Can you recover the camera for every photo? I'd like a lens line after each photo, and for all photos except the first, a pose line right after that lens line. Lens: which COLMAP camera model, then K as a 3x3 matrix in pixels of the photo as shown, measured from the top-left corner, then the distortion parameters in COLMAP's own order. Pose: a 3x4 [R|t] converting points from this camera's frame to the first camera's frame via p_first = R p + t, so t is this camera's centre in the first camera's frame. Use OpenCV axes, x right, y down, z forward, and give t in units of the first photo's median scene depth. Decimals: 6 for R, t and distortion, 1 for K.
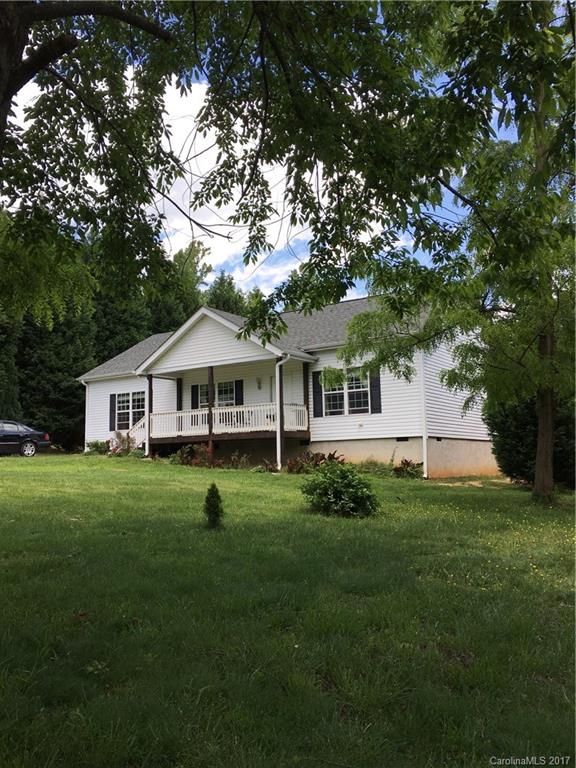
lens RADIAL K [[661.6, 0, 288.0], [0, 661.6, 384.0], [0, 0, 1]] dist [0.121809, -0.141897]
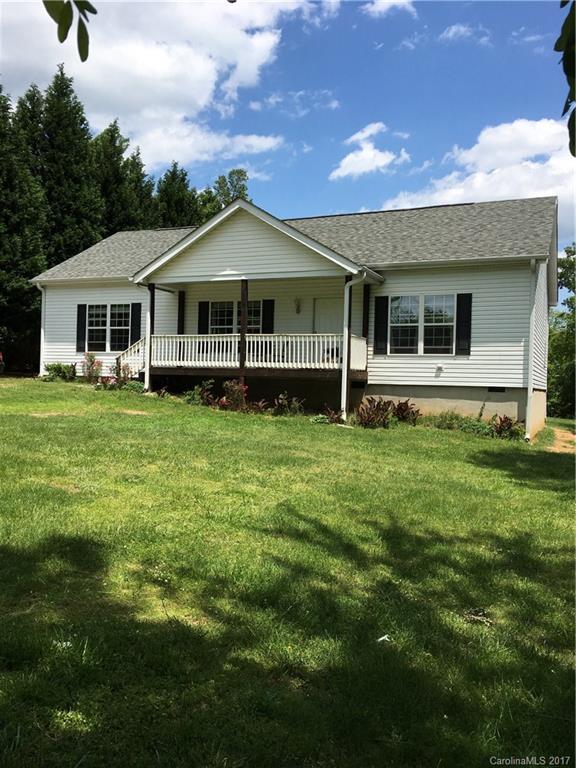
lens RADIAL K [[661.6, 0, 288.0], [0, 661.6, 384.0], [0, 0, 1]] dist [0.121809, -0.141897]
pose [[0.980518, 0.049448, 0.190102, -0.196442], [-0.071371, 0.991337, 0.110263, 0.004411], [-0.183003, -0.121683, 0.975553, 0.214023]]
